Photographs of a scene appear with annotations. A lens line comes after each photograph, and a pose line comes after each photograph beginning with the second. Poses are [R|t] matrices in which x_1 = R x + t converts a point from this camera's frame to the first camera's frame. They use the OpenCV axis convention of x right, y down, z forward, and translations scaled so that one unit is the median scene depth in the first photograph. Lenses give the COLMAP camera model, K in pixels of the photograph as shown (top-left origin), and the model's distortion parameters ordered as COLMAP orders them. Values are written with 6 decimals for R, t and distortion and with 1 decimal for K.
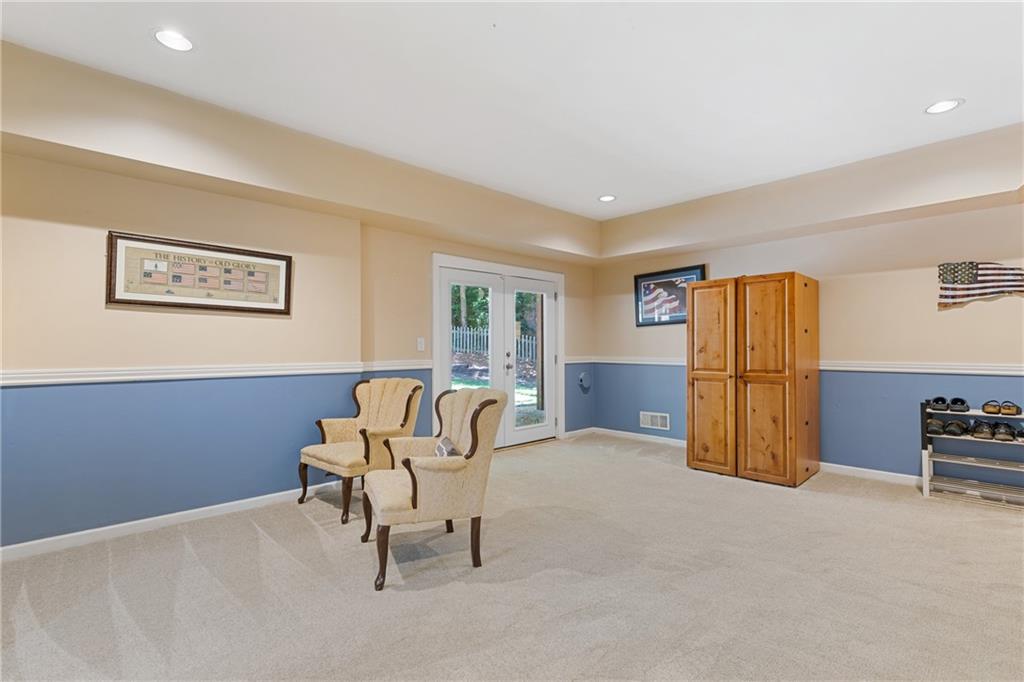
lens RADIAL K [[464.1, 0, 515.4], [0, 464.1, 342.7], [0, 0, 1]] dist [0.007412, -0.000448]
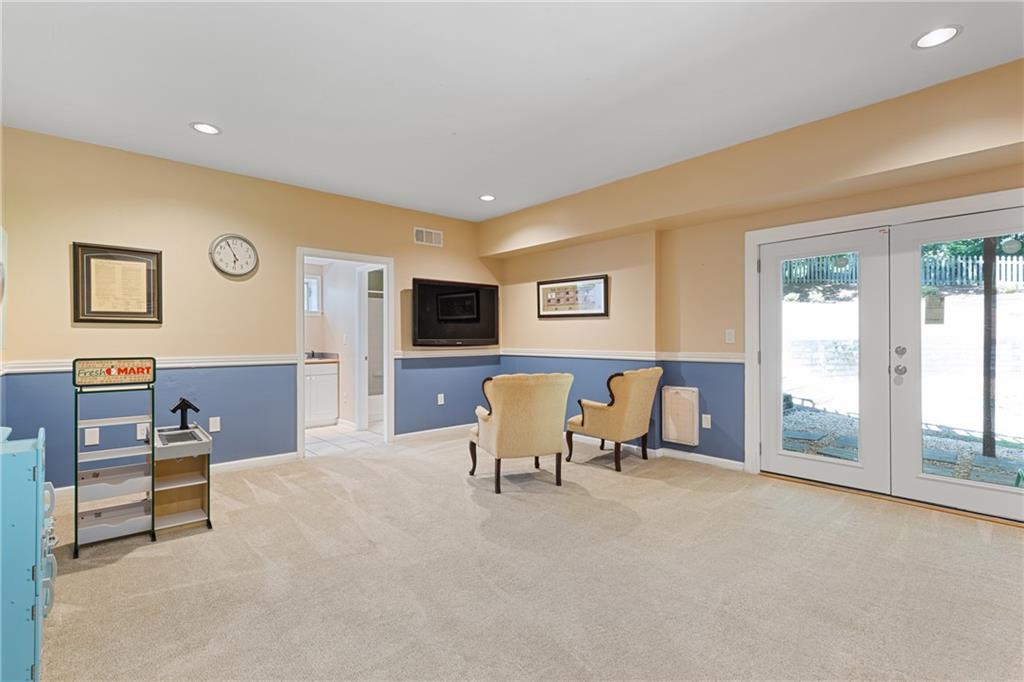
lens RADIAL K [[464.1, 0, 515.7], [0, 464.1, 339.3], [0, 0, 1]] dist [0.007412, -0.000448]
pose [[-0.009442, 0.001608, -0.999954, 1.031797], [0.011330, 0.999935, 0.001501, 0.005165], [0.999891, -0.011316, -0.009460, 0.823609]]
